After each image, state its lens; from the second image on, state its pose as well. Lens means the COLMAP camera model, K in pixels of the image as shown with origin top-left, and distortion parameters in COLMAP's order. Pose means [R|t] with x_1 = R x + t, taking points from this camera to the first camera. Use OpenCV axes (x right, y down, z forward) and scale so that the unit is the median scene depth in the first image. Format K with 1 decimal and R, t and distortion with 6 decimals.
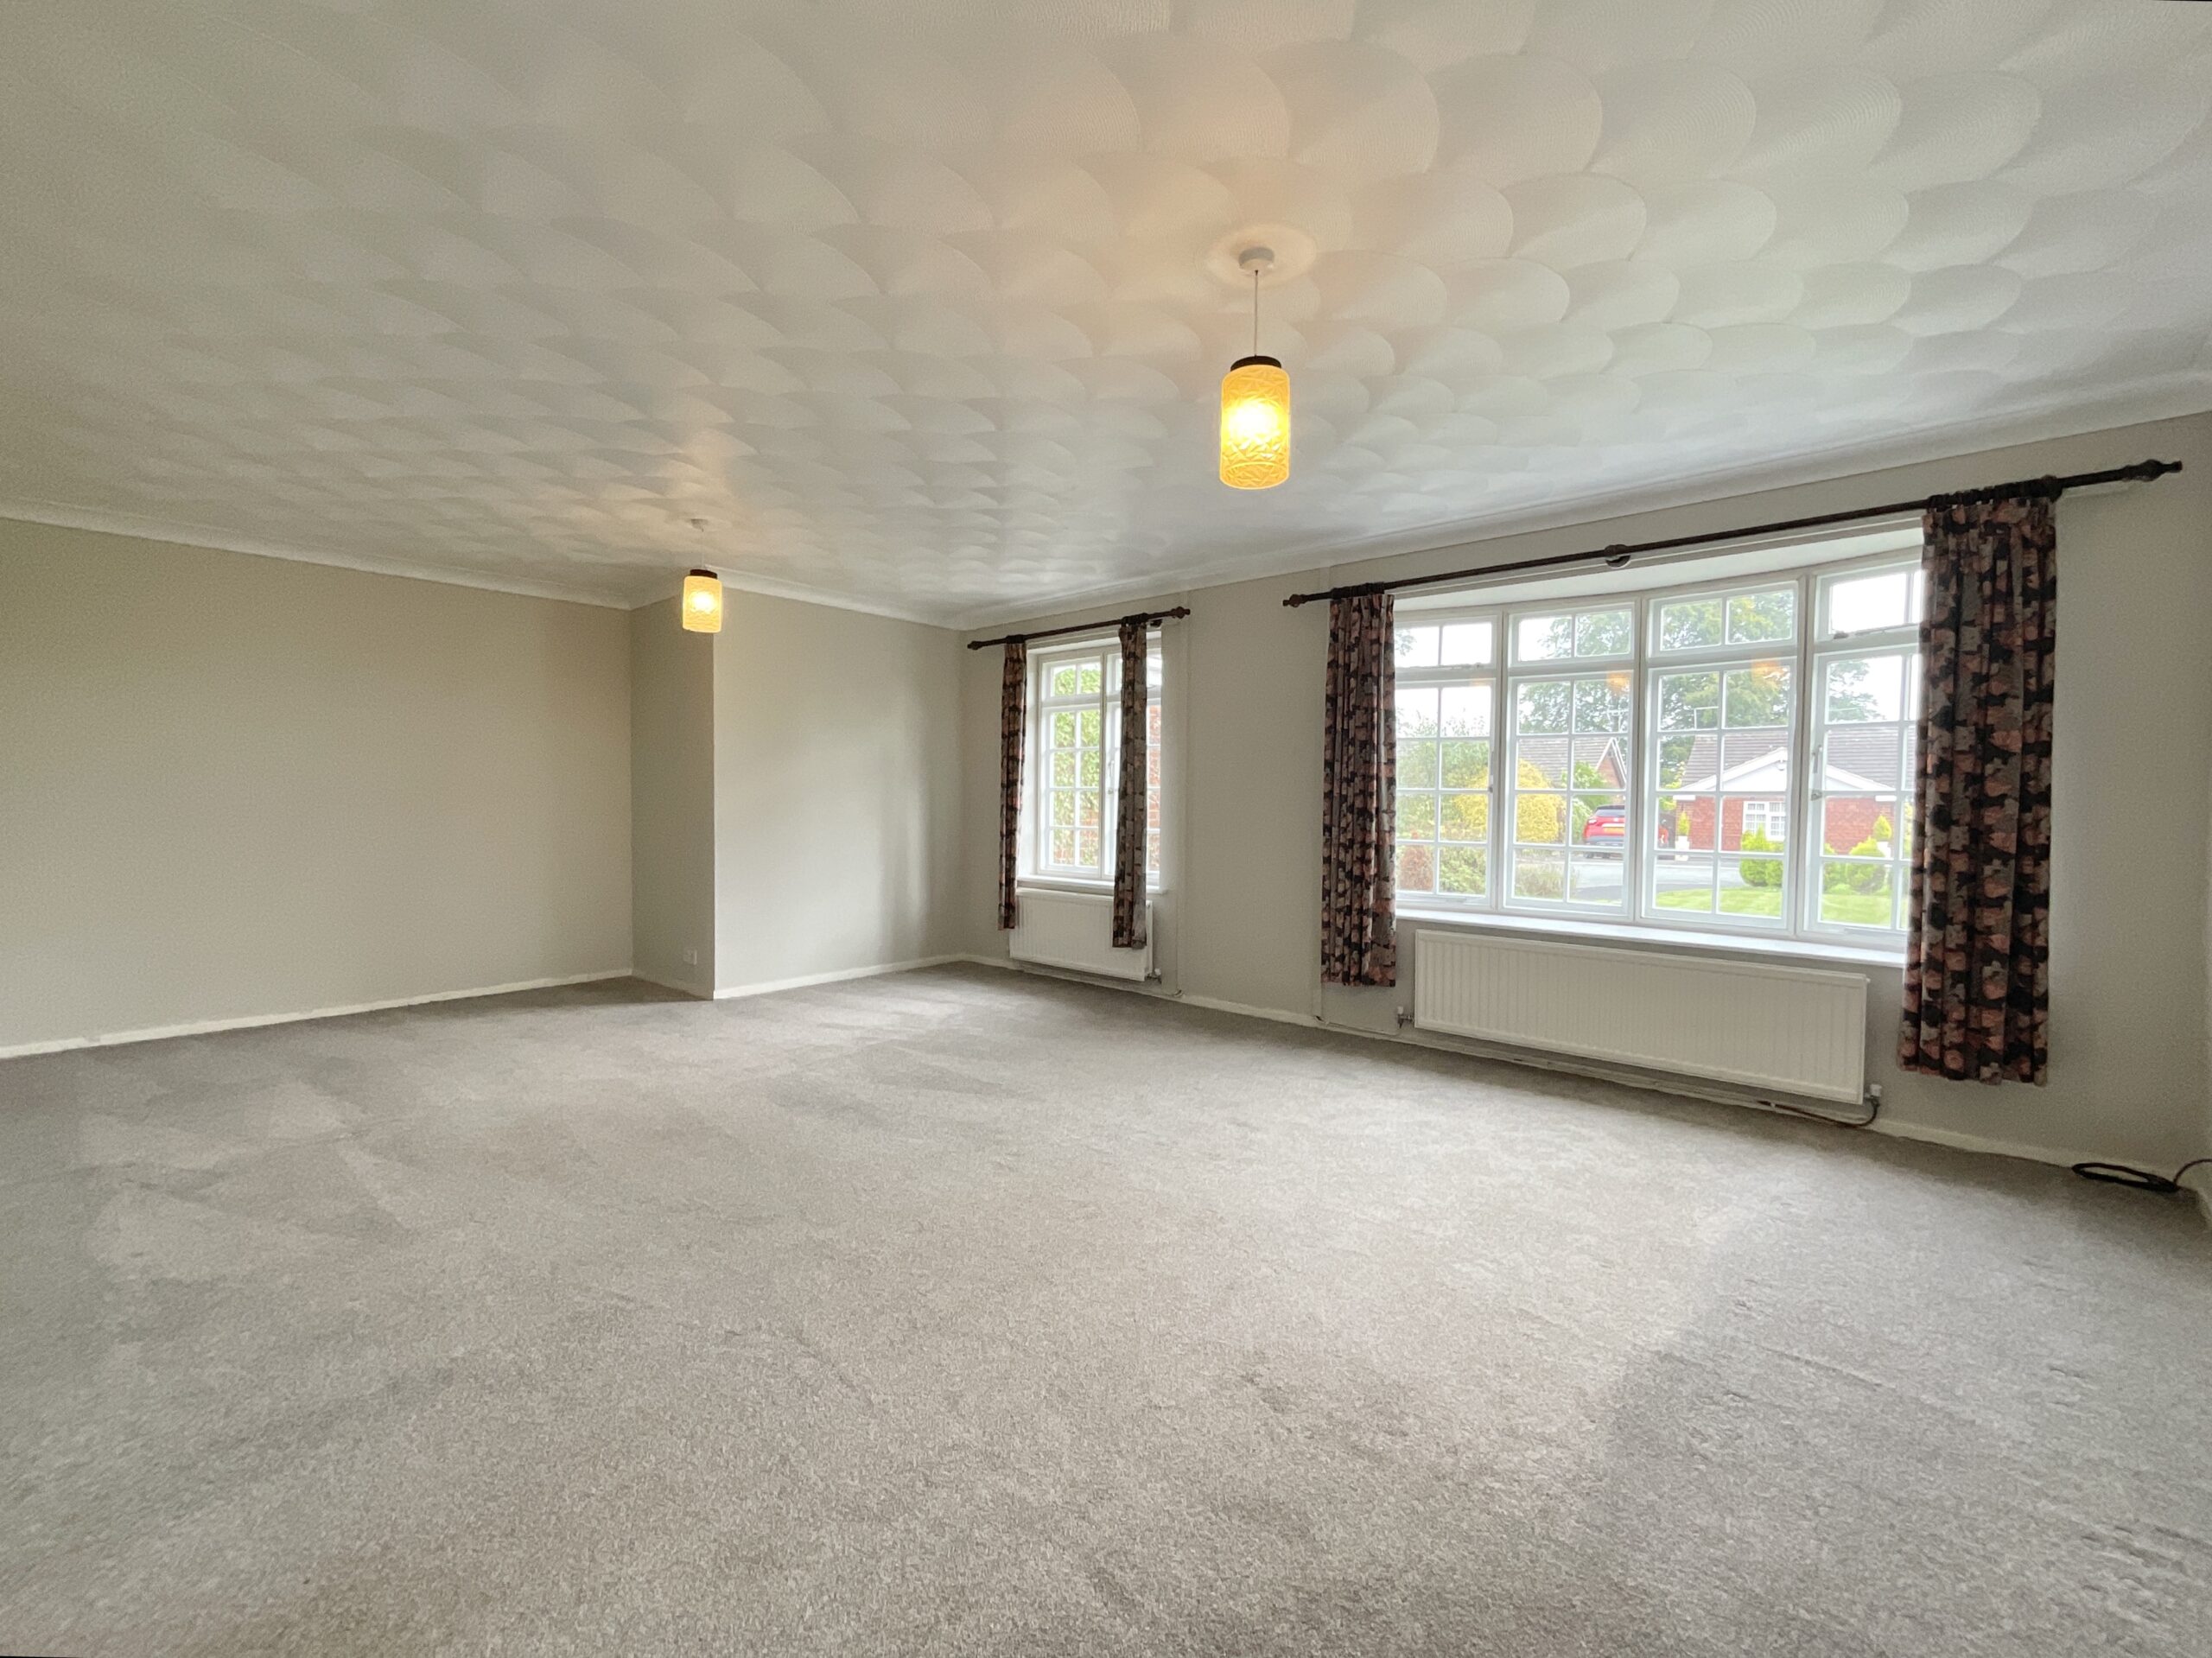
lens RADIAL K [[881.6, 0, 1106.0], [0, 881.6, 829.0], [0, 0, 1]] dist [-0.000415, 0.000022]
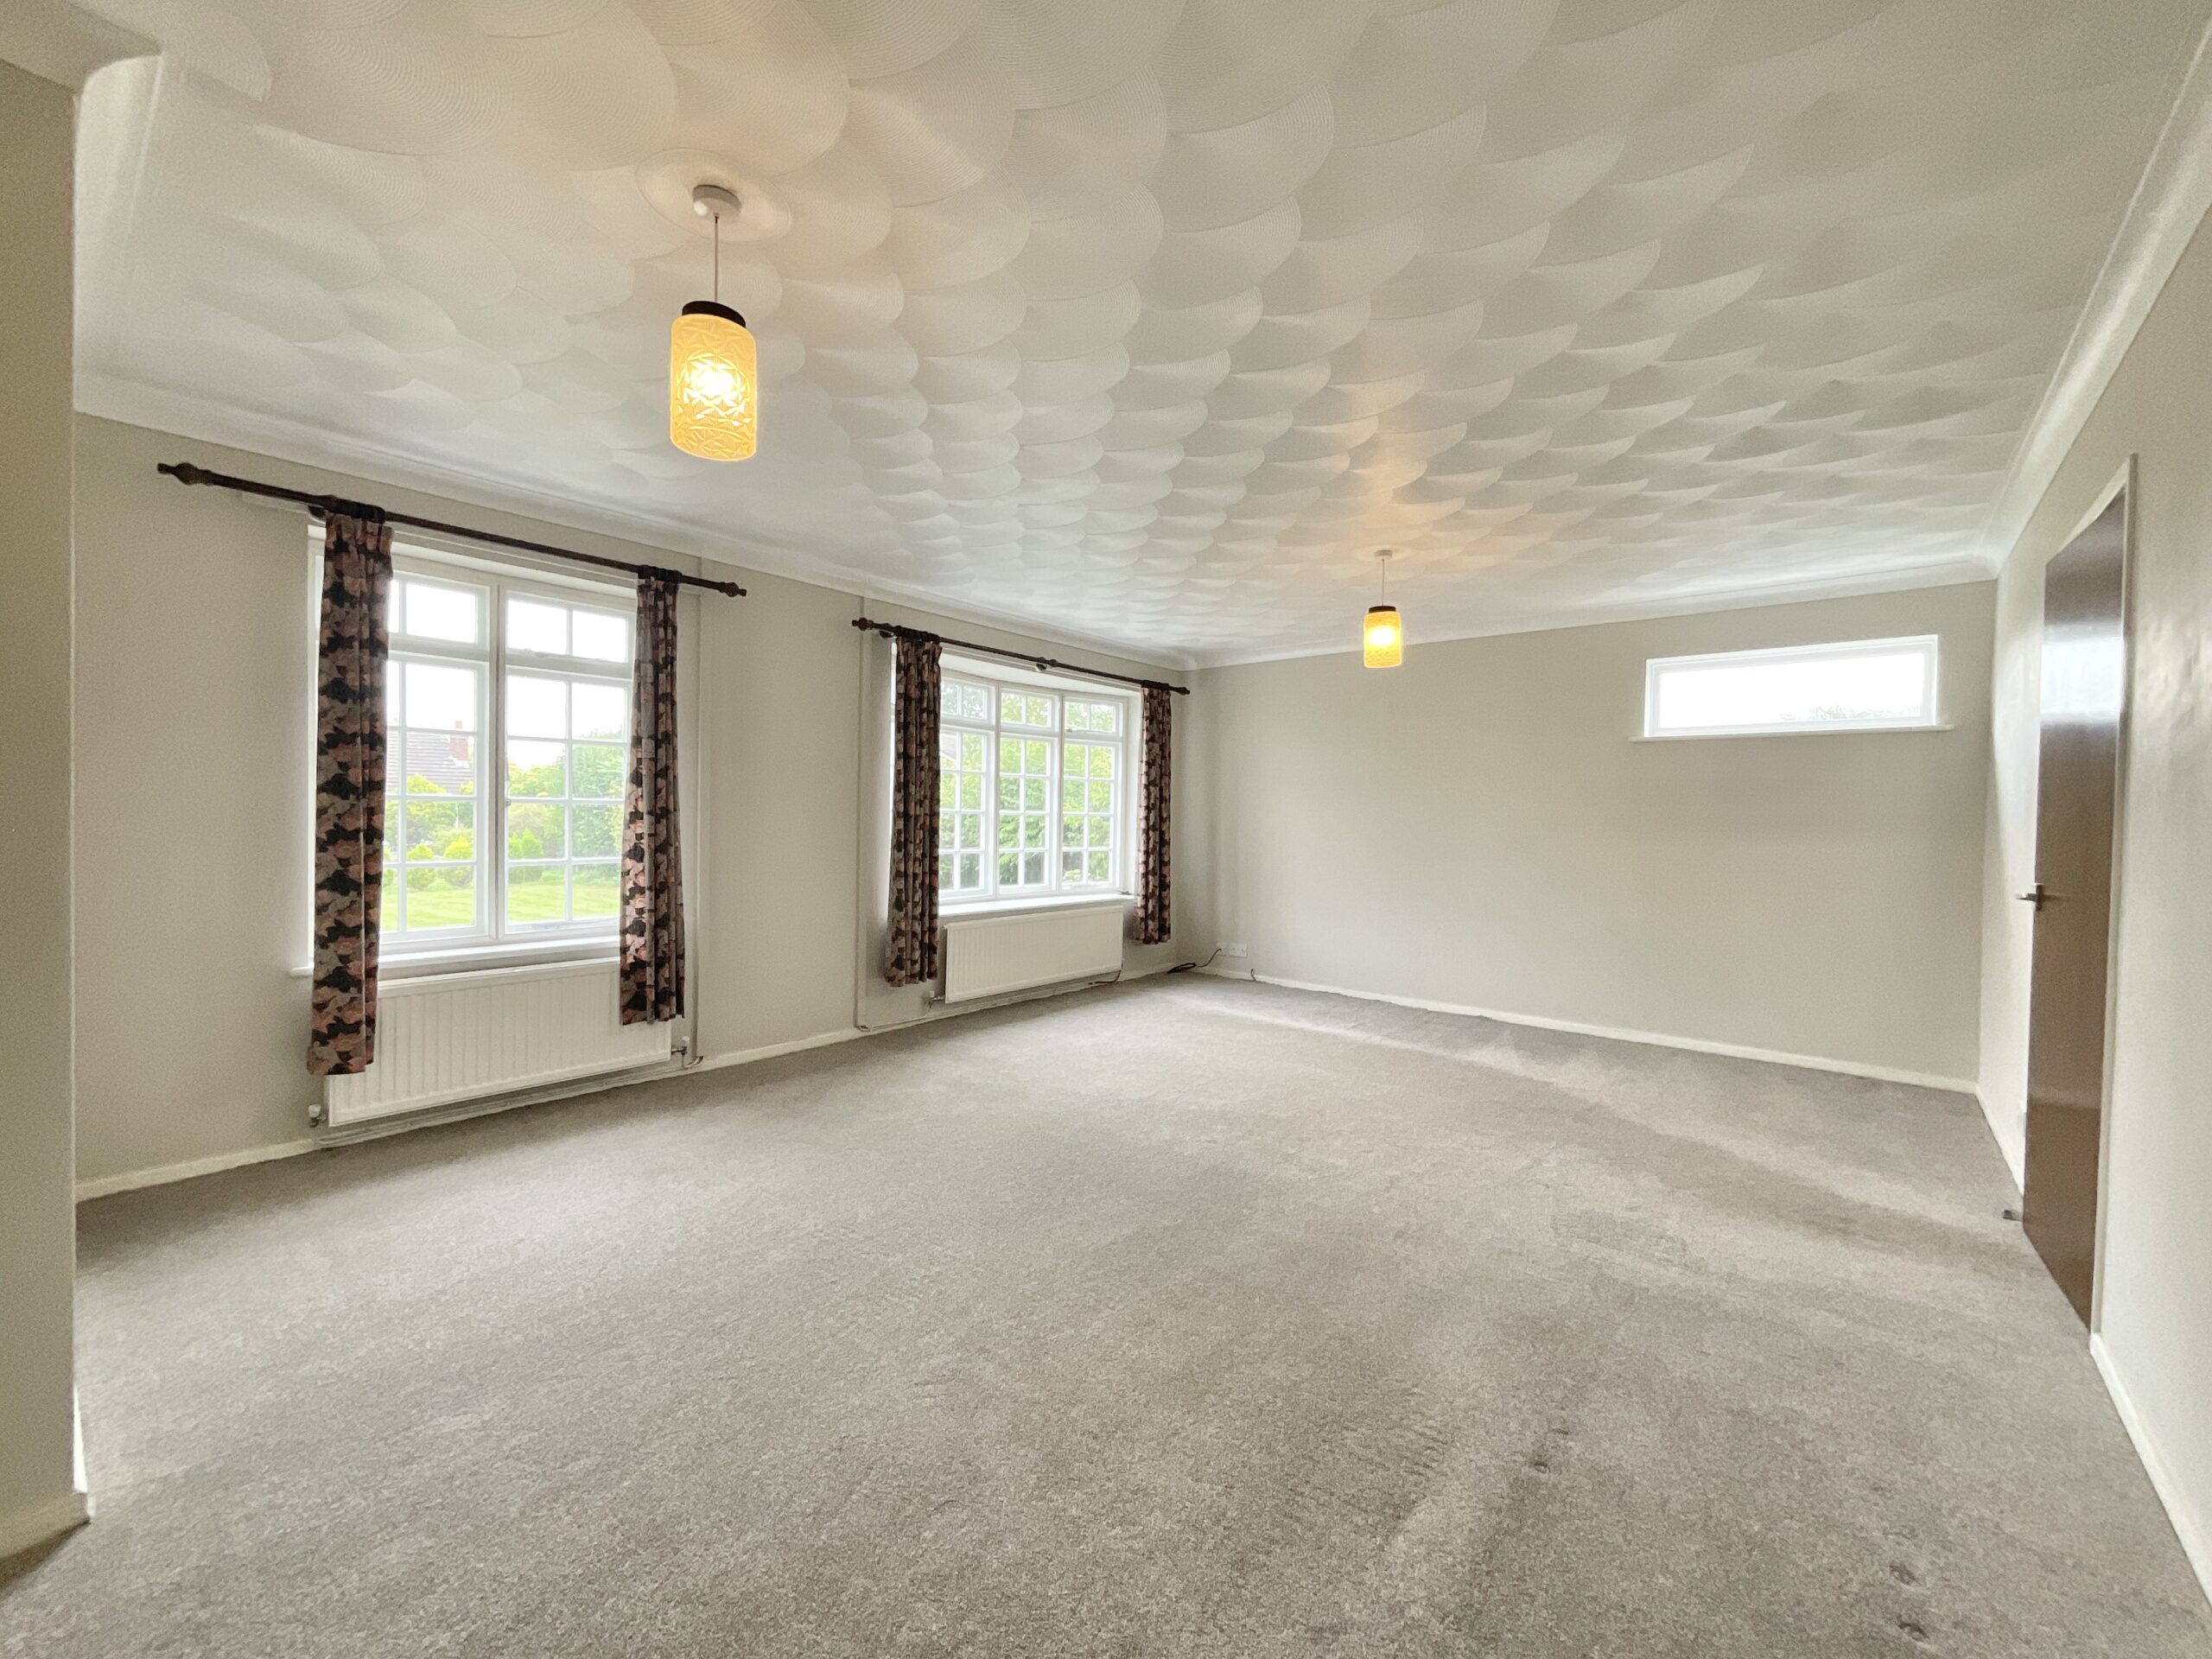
lens RADIAL K [[881.7, 0, 1106.0], [0, 881.7, 829.5], [0, 0, 1]] dist [-0.000415, 0.000022]
pose [[-0.007313, -0.032556, 0.999443, -0.863466], [0.008532, 0.999431, 0.032618, -0.055318], [-0.999937, 0.008766, -0.007031, 0.771528]]
